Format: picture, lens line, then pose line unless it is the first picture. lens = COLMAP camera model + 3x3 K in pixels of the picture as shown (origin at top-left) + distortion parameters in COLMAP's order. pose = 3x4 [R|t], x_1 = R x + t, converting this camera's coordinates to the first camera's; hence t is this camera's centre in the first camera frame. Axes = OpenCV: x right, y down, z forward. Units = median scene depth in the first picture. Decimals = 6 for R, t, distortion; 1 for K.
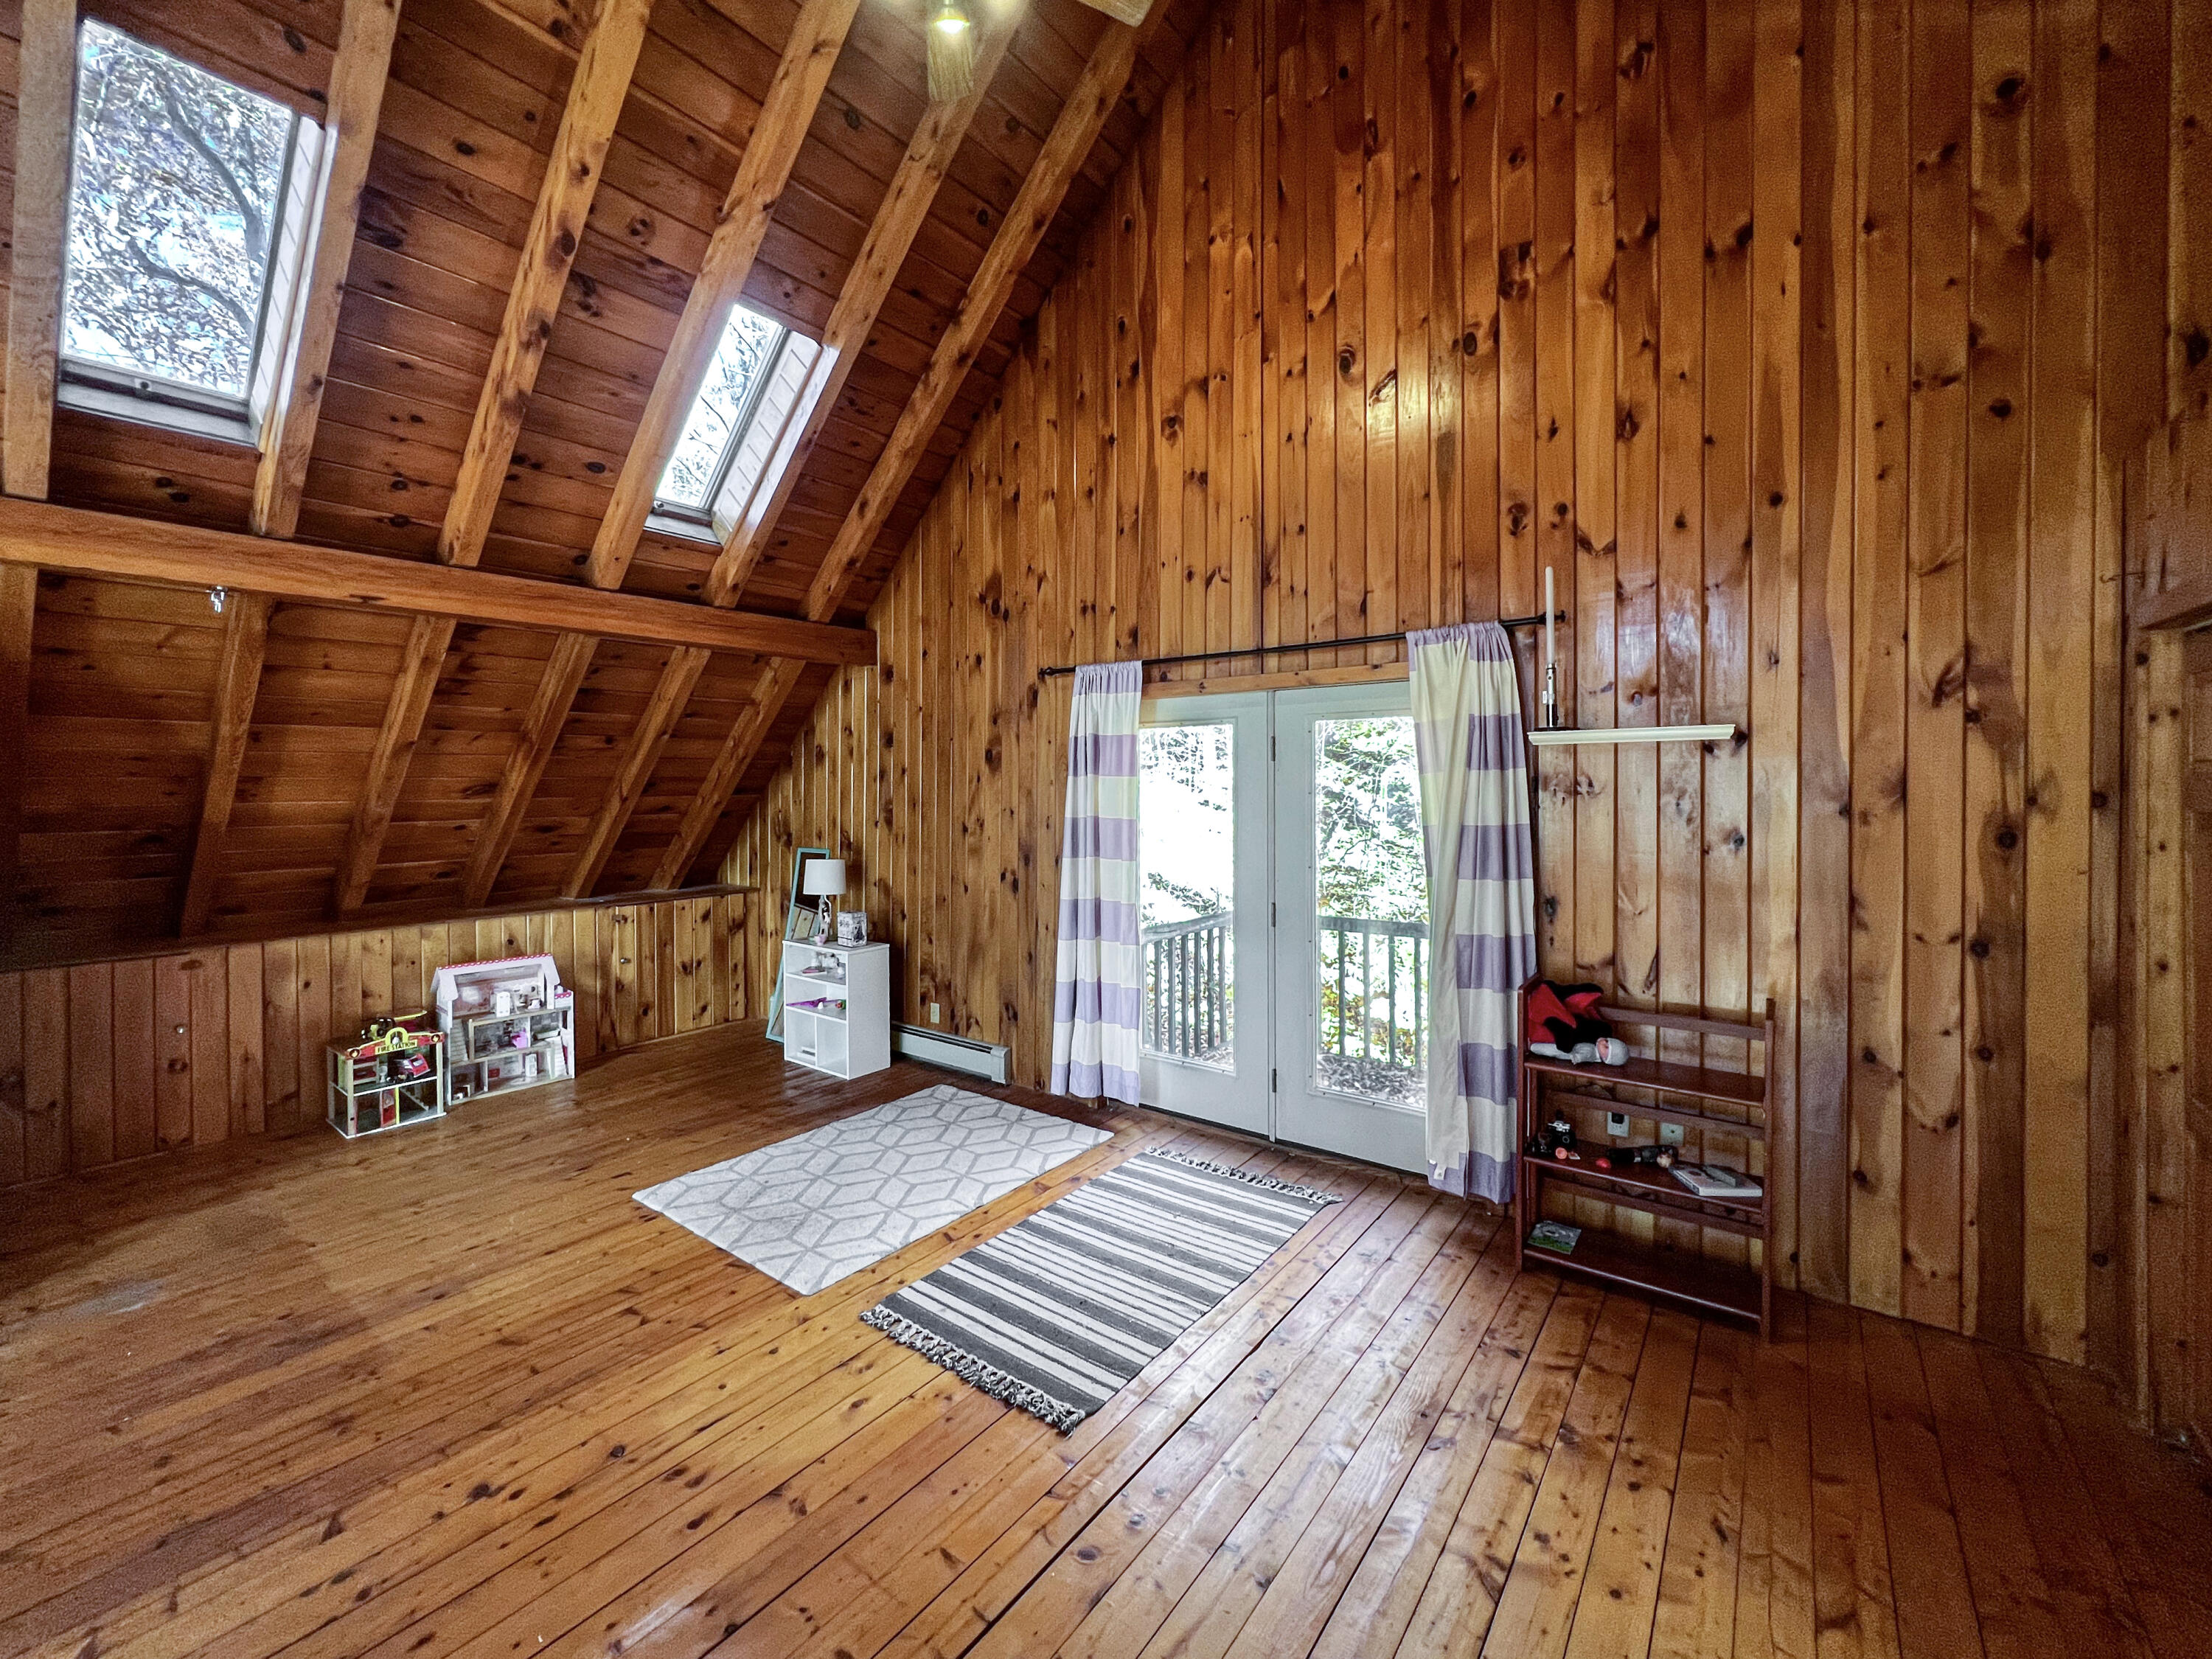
lens RADIAL K [[931.9, 0, 1112.7], [0, 931.9, 776.0], [0, 0, 1]] dist [-0.001600, -0.000318]
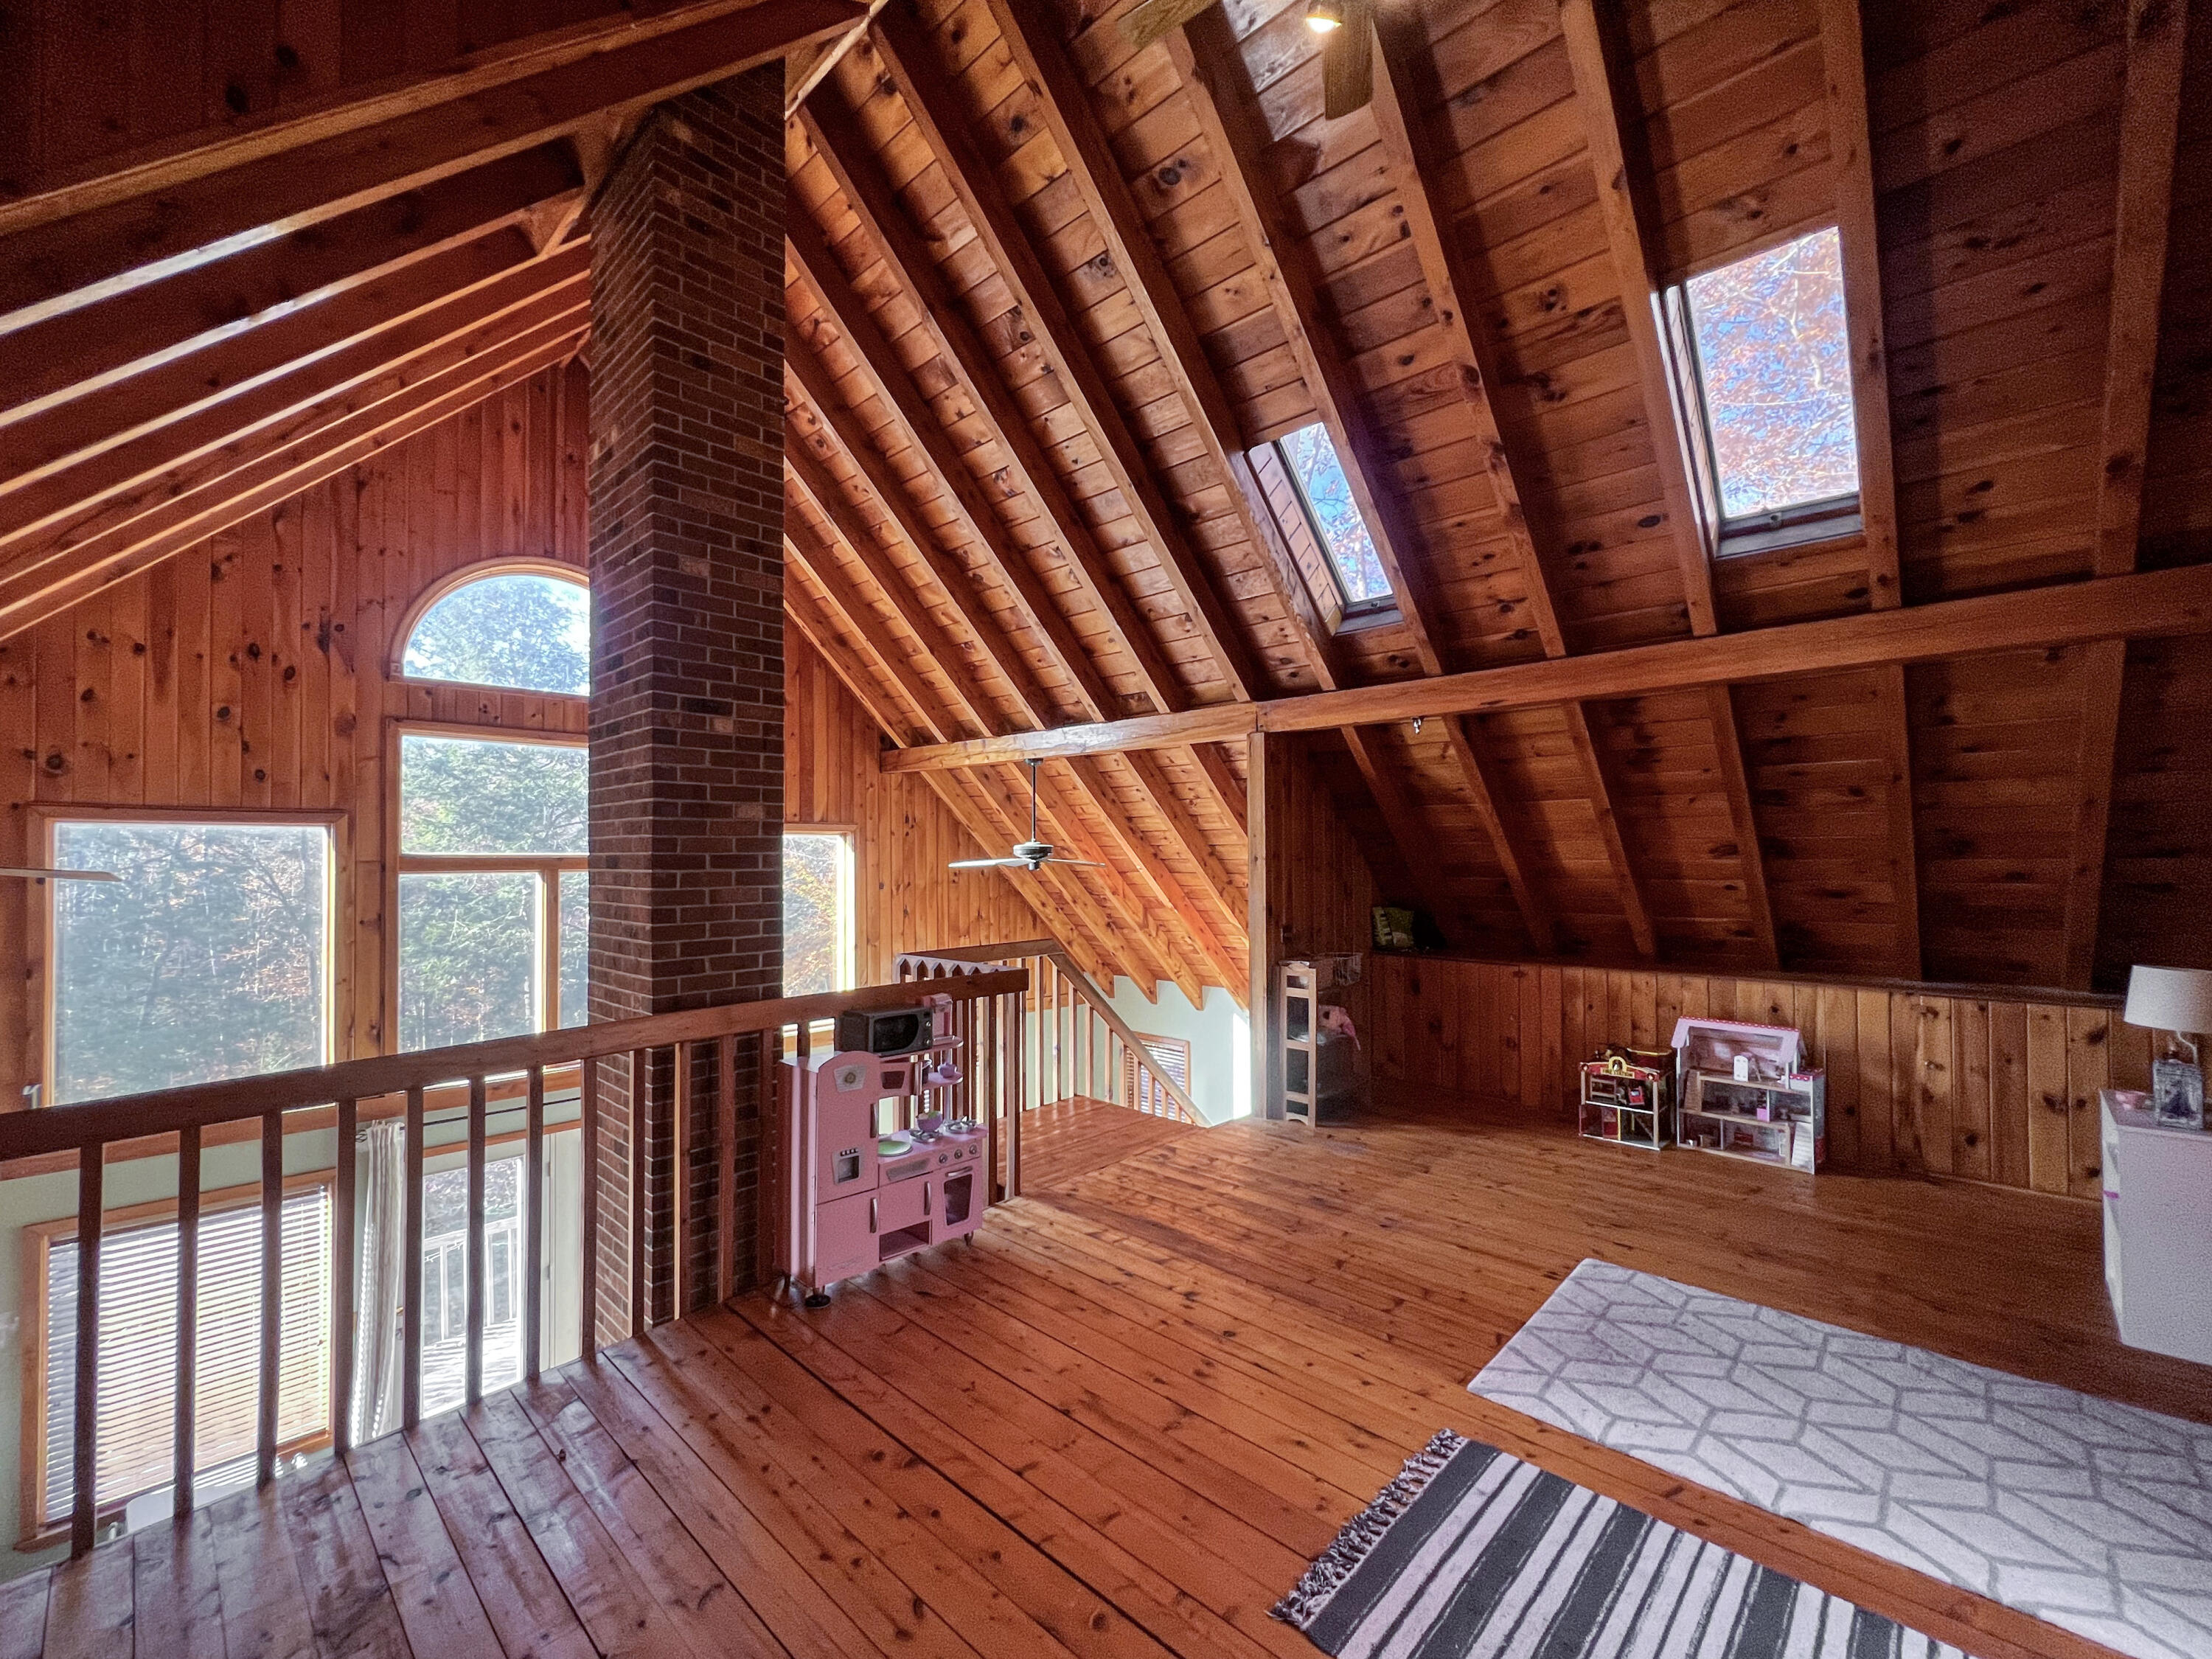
lens RADIAL K [[901.8, 0, 1106.0], [0, 901.8, 829.5], [0, 0, 1]] dist [-0.001312, 0.000129]
pose [[-0.120262, -0.023569, -0.992462, 0.435209], [0.015344, 0.999555, -0.025596, 0.008254], [0.992624, -0.018306, -0.119847, 0.524520]]
